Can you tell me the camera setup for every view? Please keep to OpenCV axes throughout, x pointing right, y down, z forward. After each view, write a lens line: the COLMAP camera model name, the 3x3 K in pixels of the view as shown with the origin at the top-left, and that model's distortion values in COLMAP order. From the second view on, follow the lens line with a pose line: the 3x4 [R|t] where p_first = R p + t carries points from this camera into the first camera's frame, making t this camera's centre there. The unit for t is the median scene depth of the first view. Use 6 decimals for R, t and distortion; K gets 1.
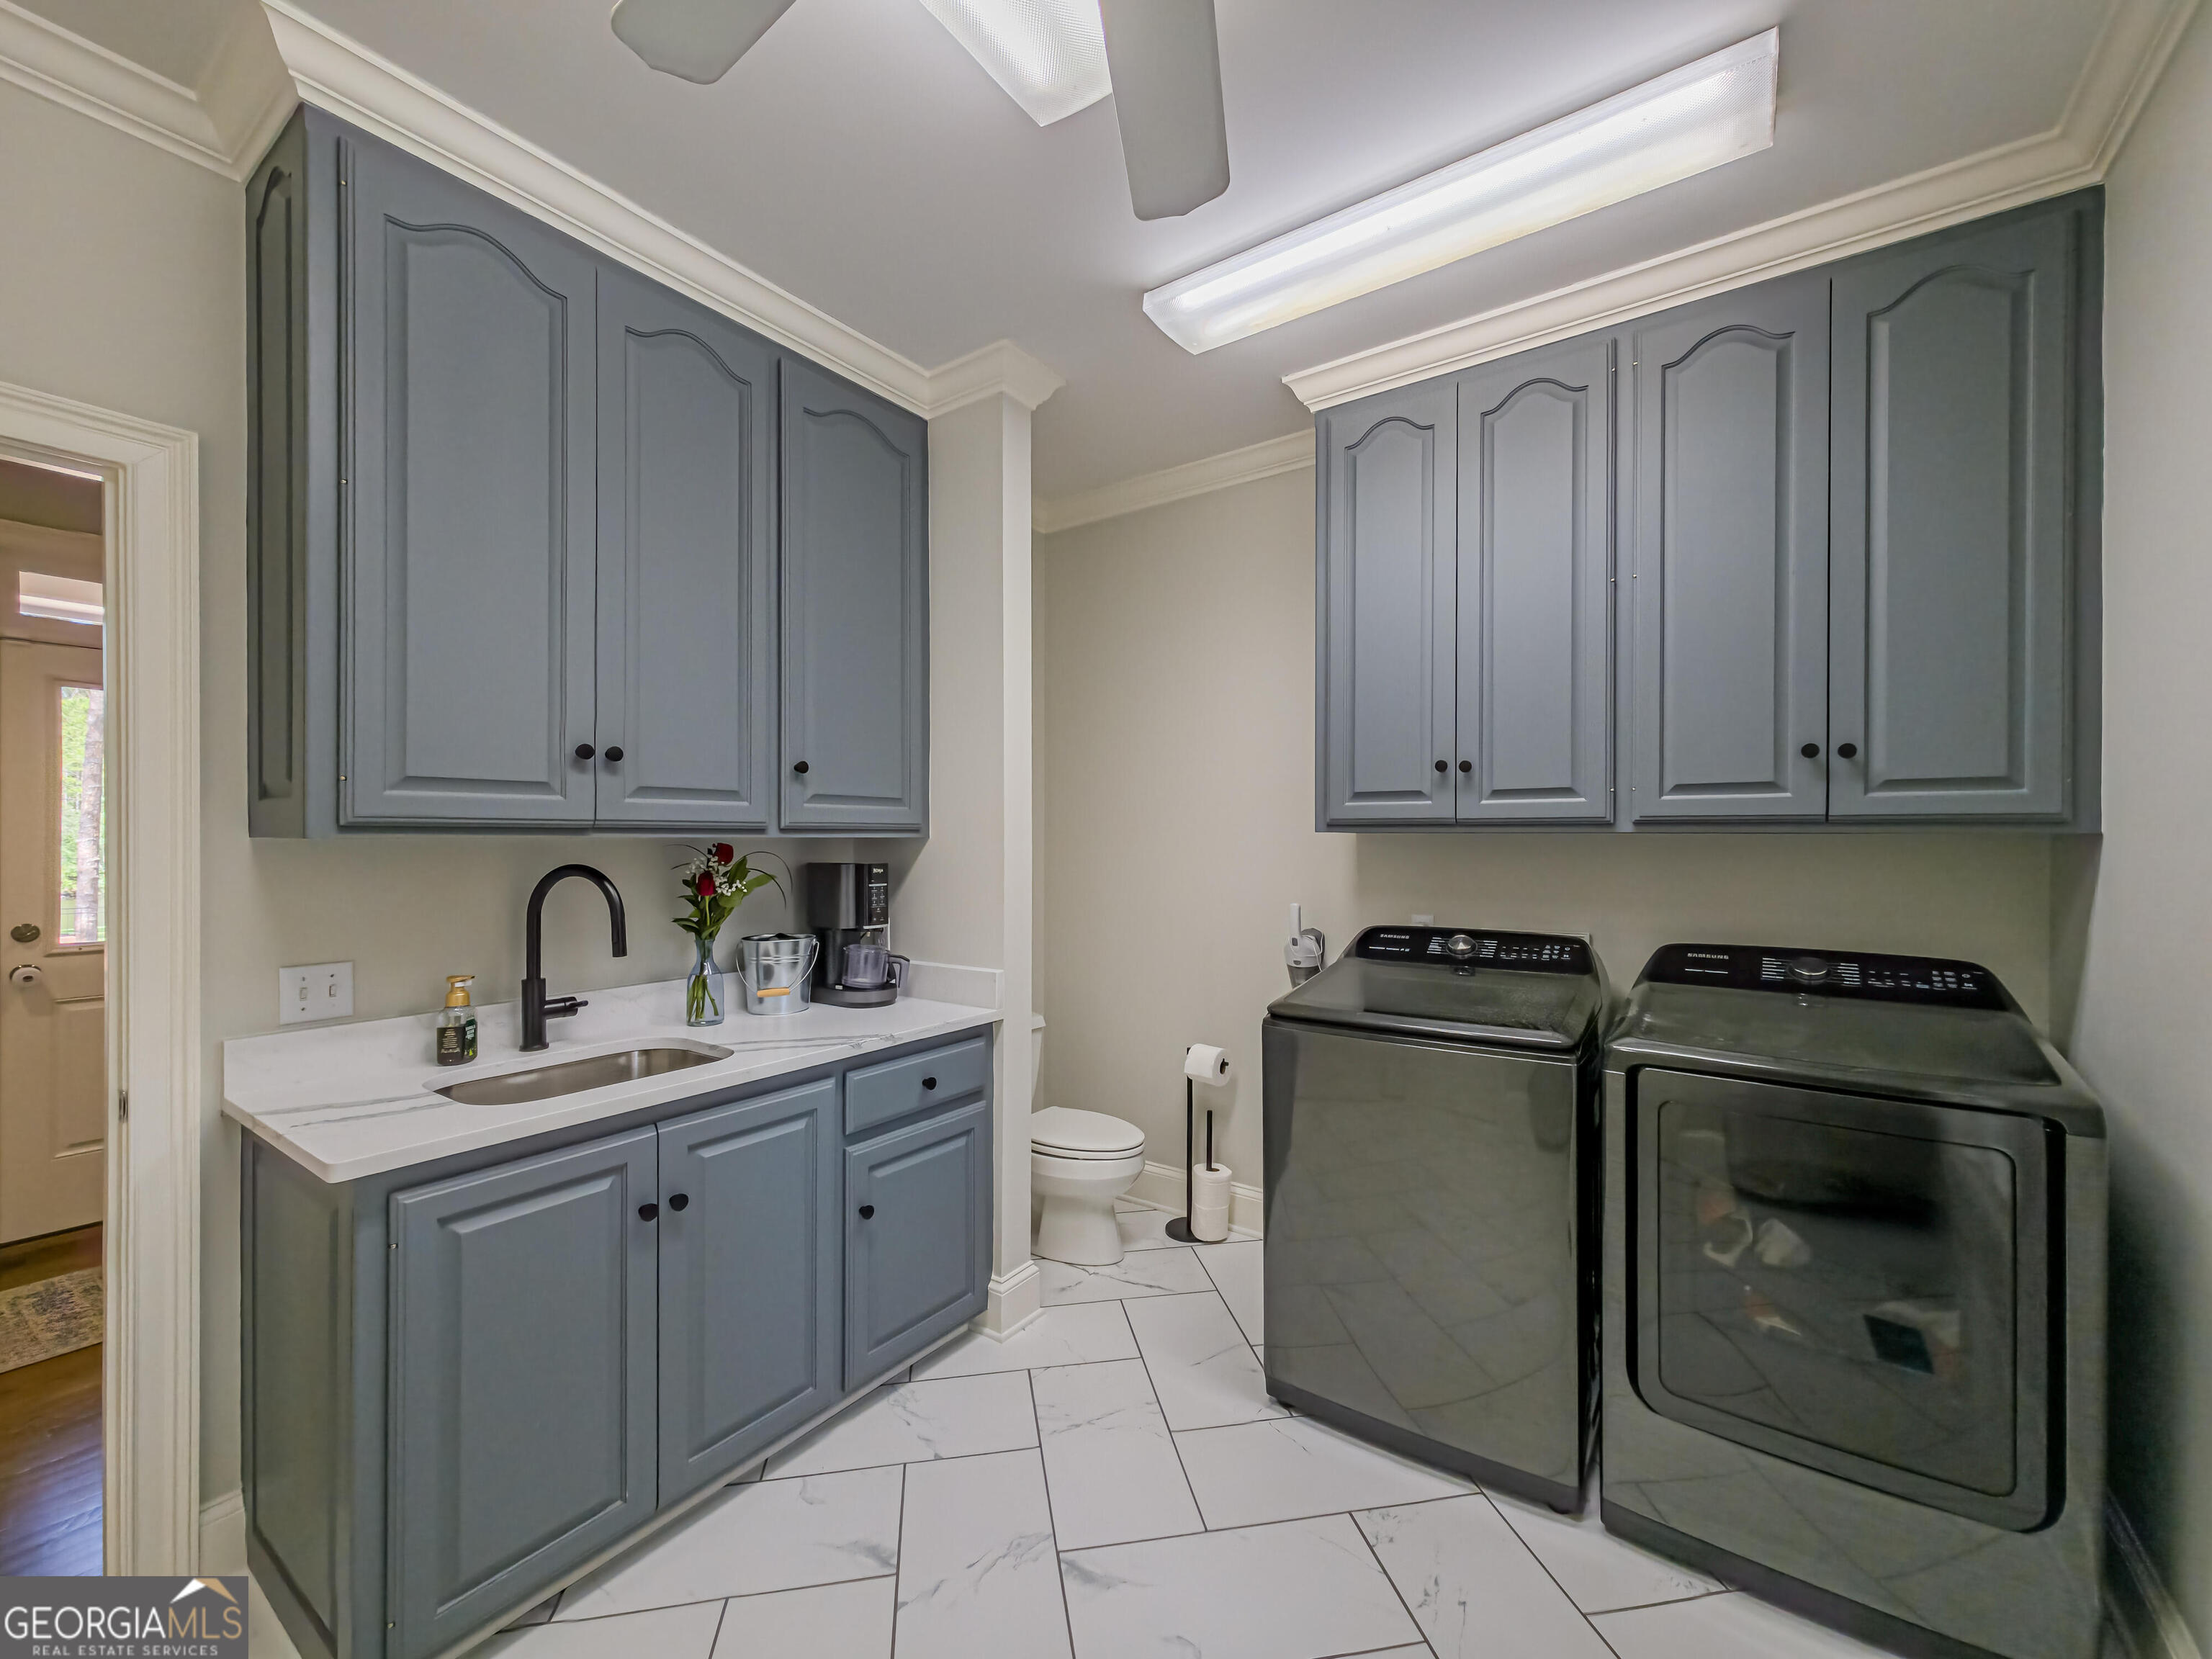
lens RADIAL K [[906.1, 0, 1106.0], [0, 906.1, 829.5], [0, 0, 1]] dist [0.001289, 0.000205]
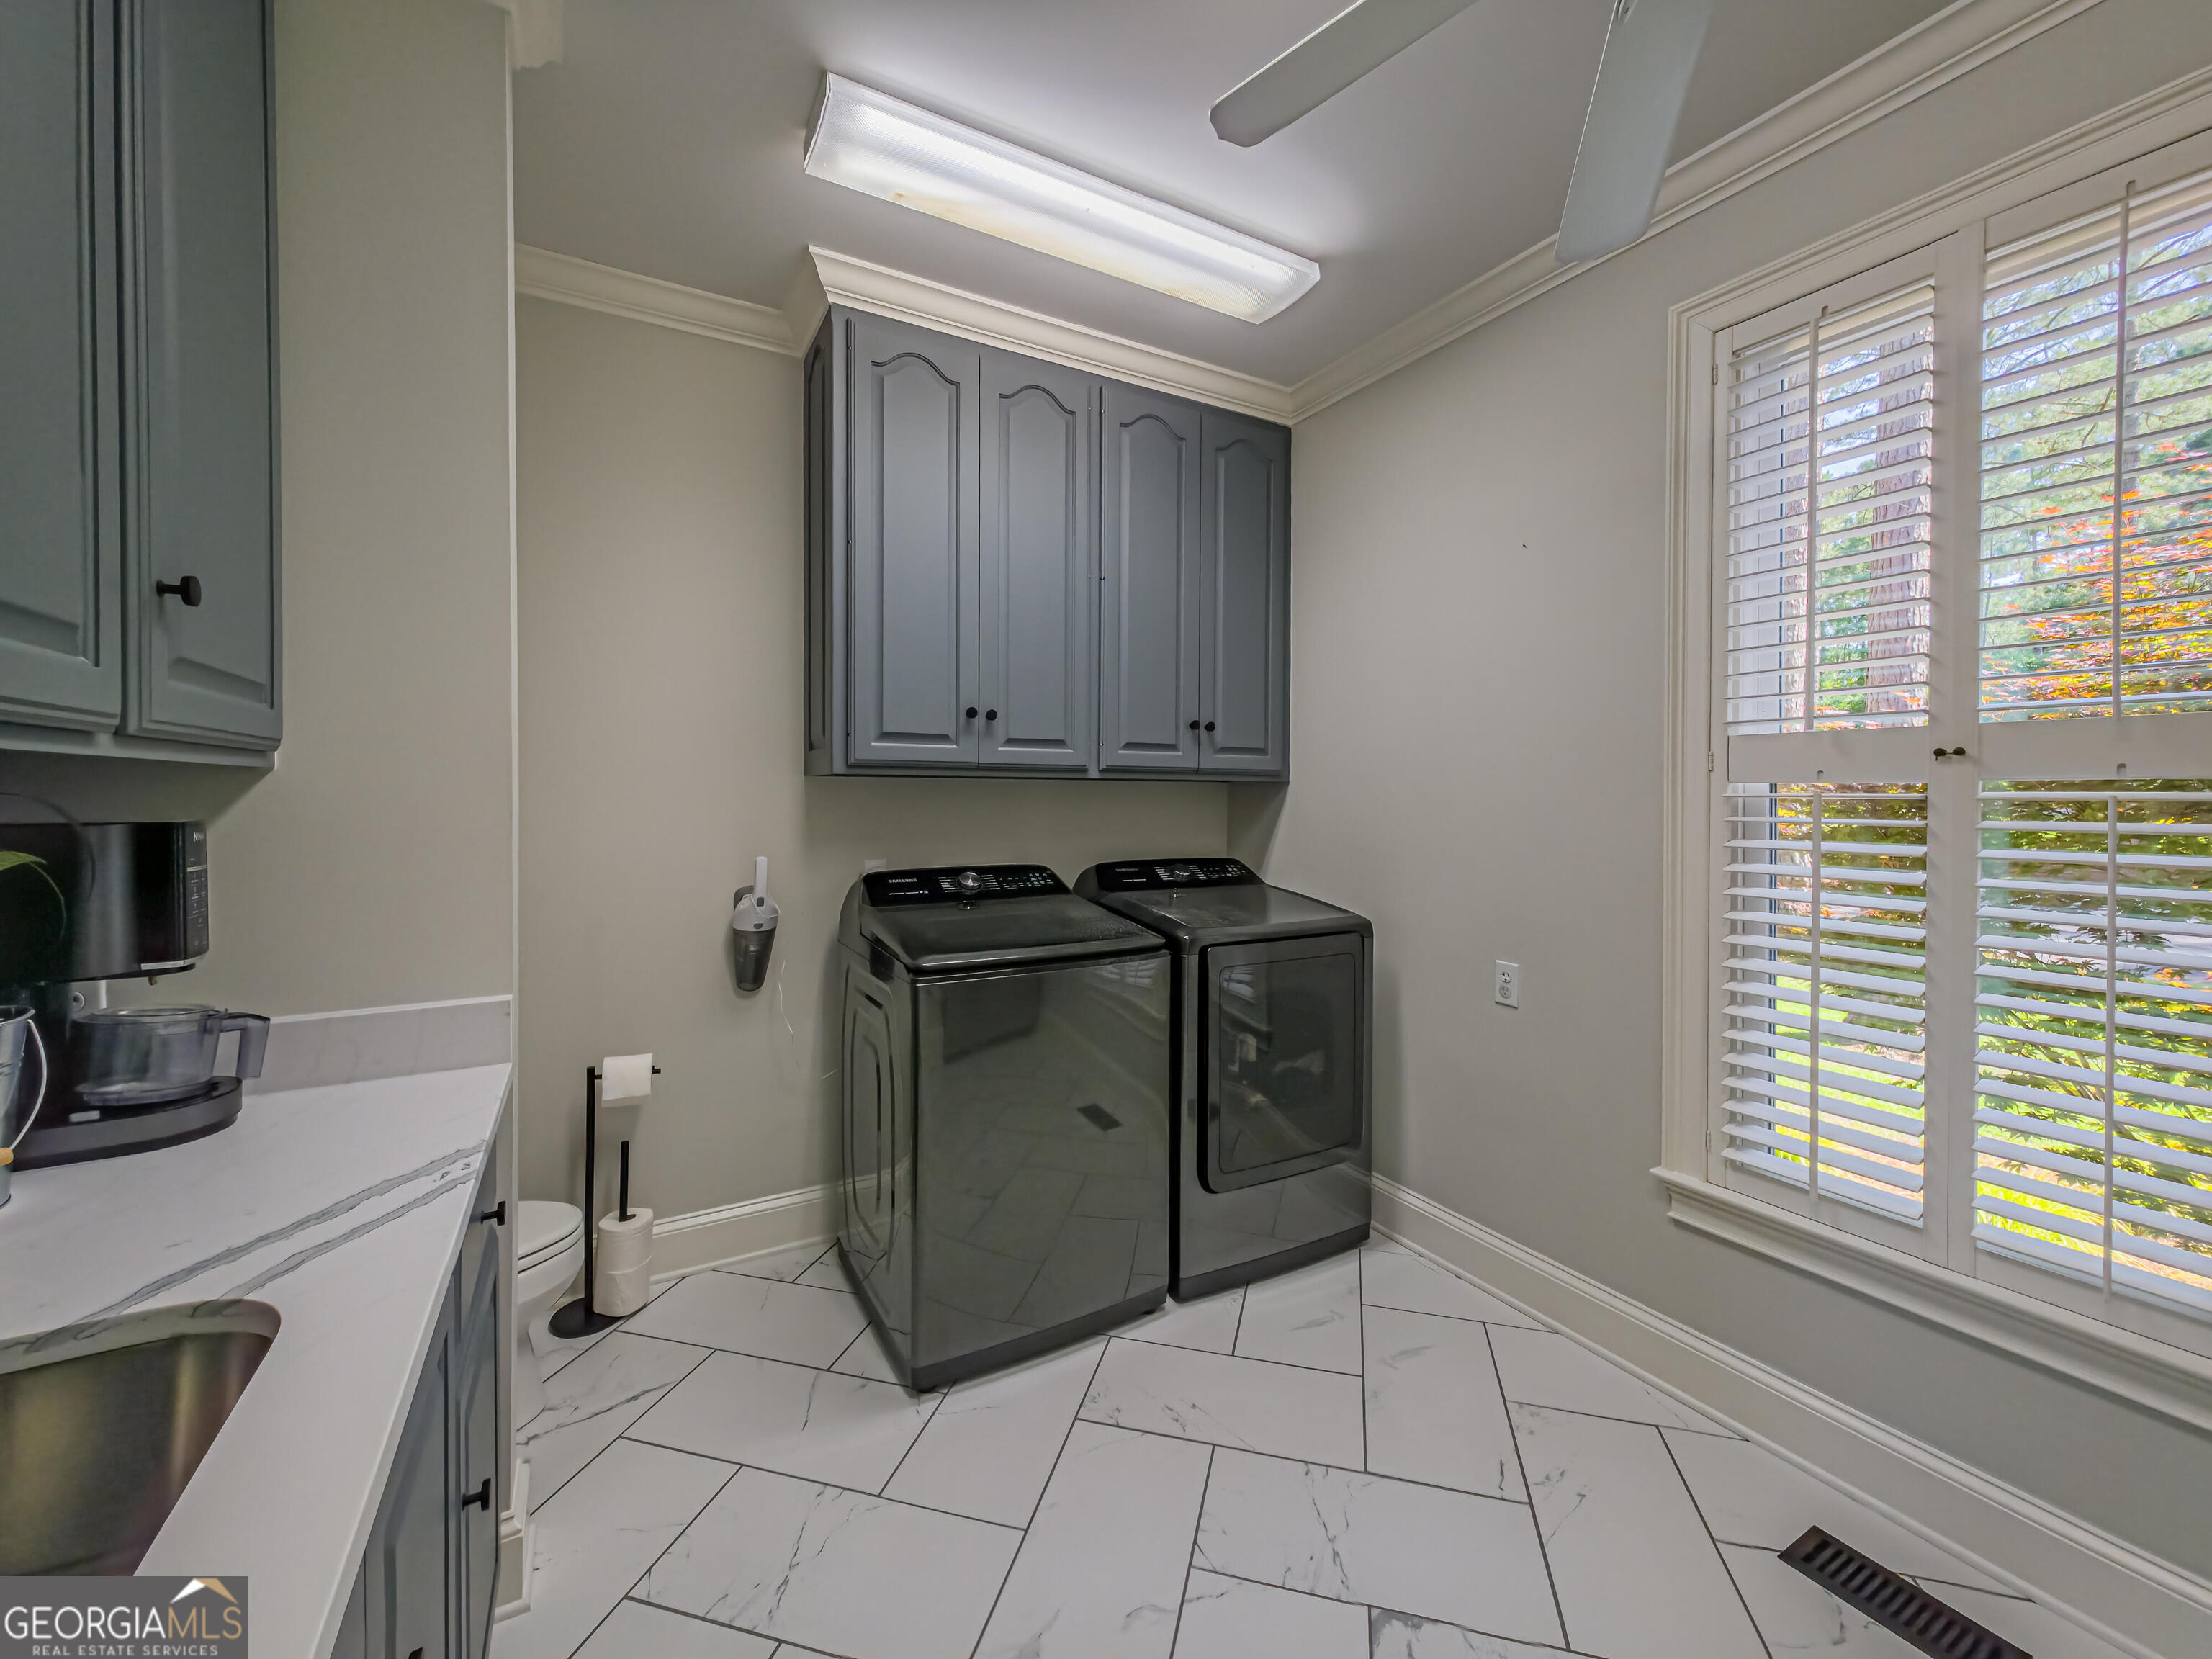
lens RADIAL K [[894.8, 0, 1108.1], [0, 894.8, 796.2], [0, 0, 1]] dist [0.001392, 0.000011]
pose [[0.409276, -0.001489, 0.912410, -0.517455], [-0.011366, 0.999913, 0.006730, 0.018171], [-0.912340, -0.013125, 0.409223, 0.429419]]
